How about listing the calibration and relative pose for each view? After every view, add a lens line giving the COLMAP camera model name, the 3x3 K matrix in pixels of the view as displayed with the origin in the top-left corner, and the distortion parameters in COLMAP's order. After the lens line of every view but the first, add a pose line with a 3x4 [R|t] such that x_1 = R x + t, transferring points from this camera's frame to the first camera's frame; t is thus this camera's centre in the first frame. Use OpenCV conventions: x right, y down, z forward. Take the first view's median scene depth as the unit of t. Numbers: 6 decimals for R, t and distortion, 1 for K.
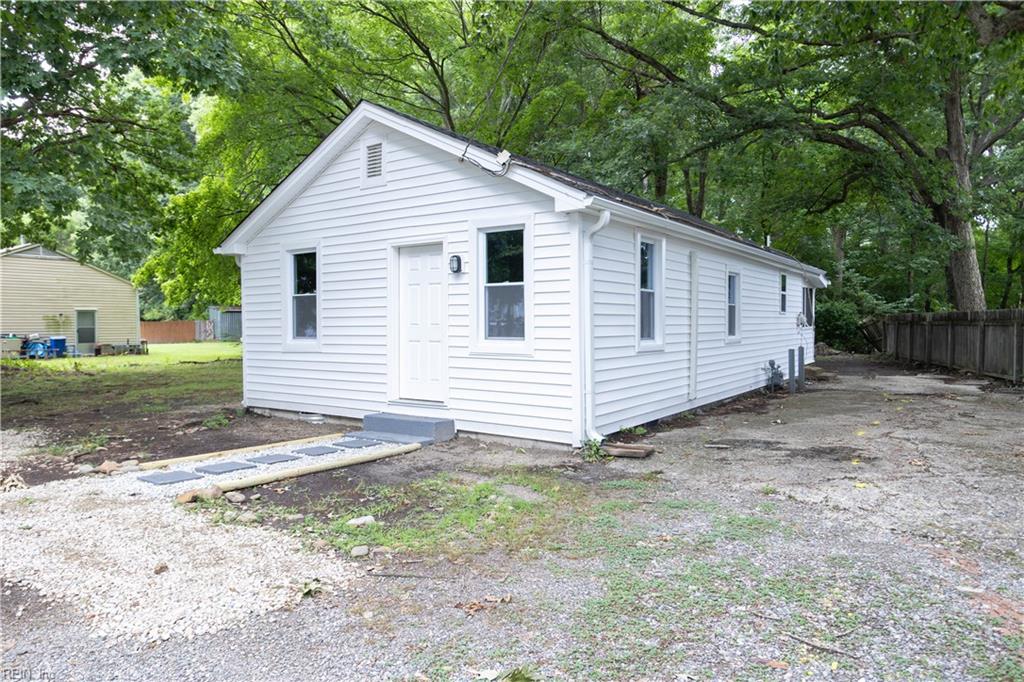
lens RADIAL K [[682.7, 0, 508.6], [0, 682.7, 340.5], [0, 0, 1]] dist [0.001703, 0.001653]
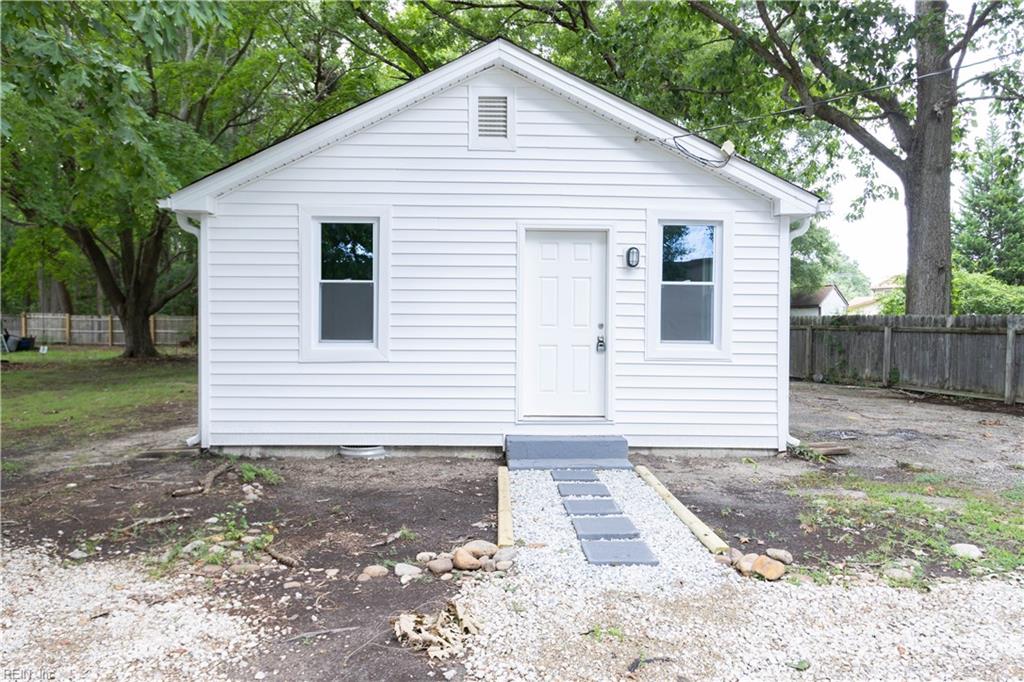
lens RADIAL K [[682.7, 0, 513.0], [0, 682.7, 341.4], [0, 0, 1]] dist [0.001703, 0.001653]
pose [[0.791385, 0.002226, 0.611315, -0.670193], [0.003791, 0.999956, -0.008549, 0.002891], [-0.611307, 0.009083, 0.791341, 0.368562]]
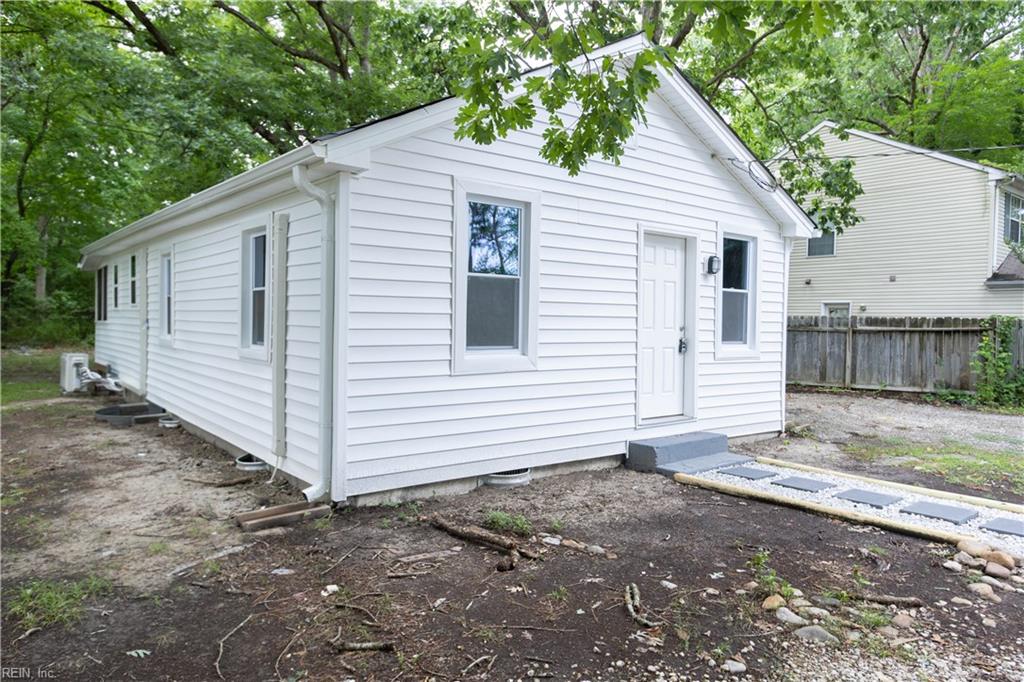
lens RADIAL K [[682.7, 0, 511.1], [0, 682.7, 336.0], [0, 0, 1]] dist [0.001703, 0.001653]
pose [[0.269013, -0.015722, 0.963008, -0.972235], [0.003730, 0.999876, 0.015282, -0.026802], [-0.963129, -0.000519, 0.269039, 0.926848]]
